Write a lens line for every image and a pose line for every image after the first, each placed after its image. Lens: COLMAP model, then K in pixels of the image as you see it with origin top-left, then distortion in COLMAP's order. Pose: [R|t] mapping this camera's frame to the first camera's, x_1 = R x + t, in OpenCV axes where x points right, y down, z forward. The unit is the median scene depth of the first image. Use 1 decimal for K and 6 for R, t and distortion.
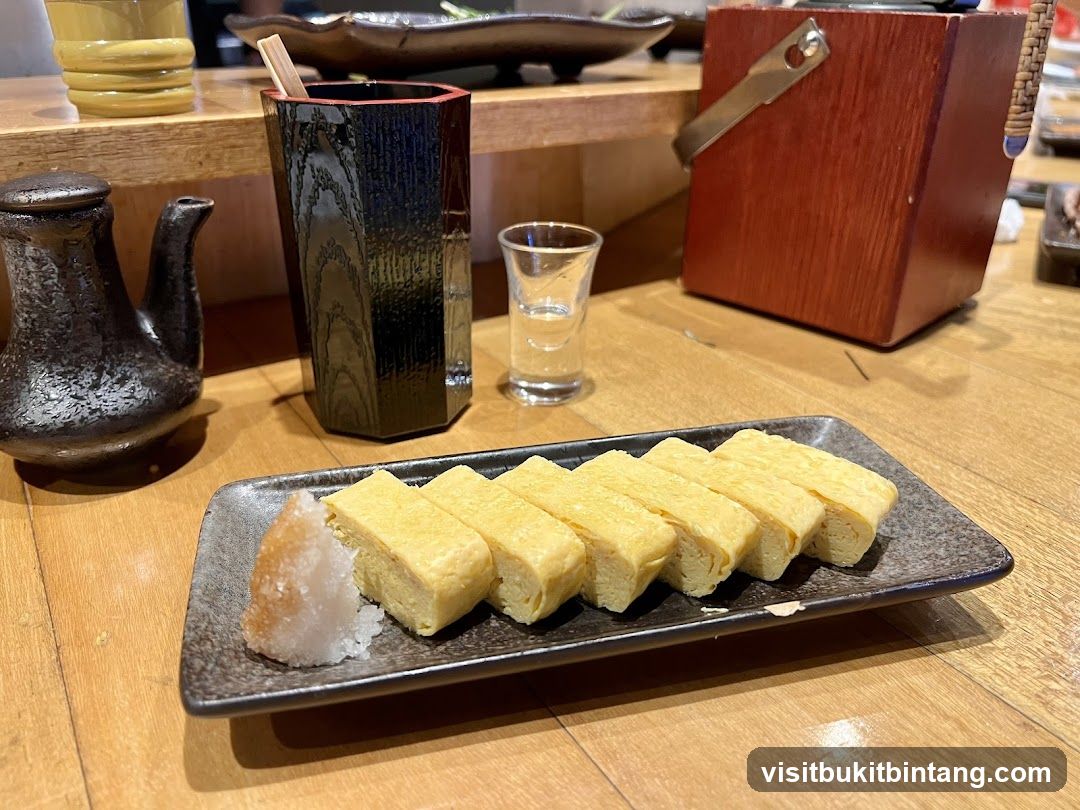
lens RADIAL K [[807.0, 0, 542.8], [0, 807.0, 411.5], [0, 0, 1]] dist [0.052286, -0.084724]
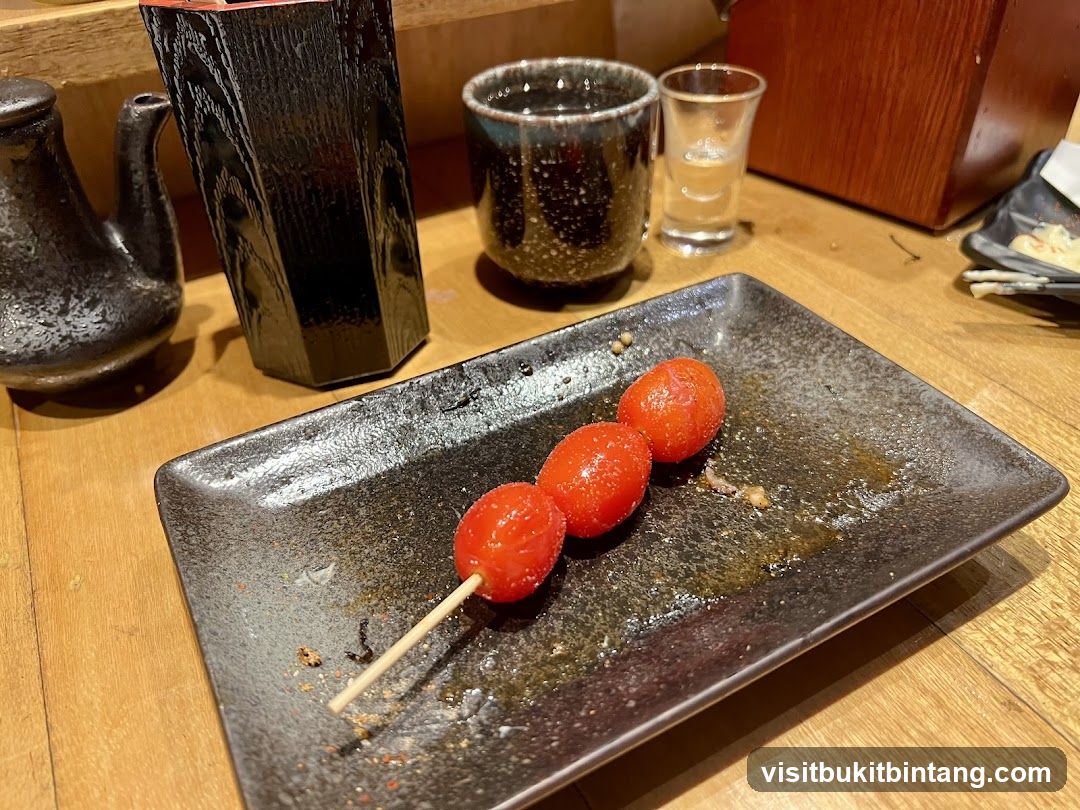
lens RADIAL K [[807.0, 0, 542.8], [0, 807.0, 411.5], [0, 0, 1]] dist [0.052286, -0.084724]
pose [[0.996691, 0.006617, -0.081019, 0.094377], [0.009458, 0.980472, 0.196431, -0.097323], [0.080736, -0.196547, 0.977165, 0.076603]]
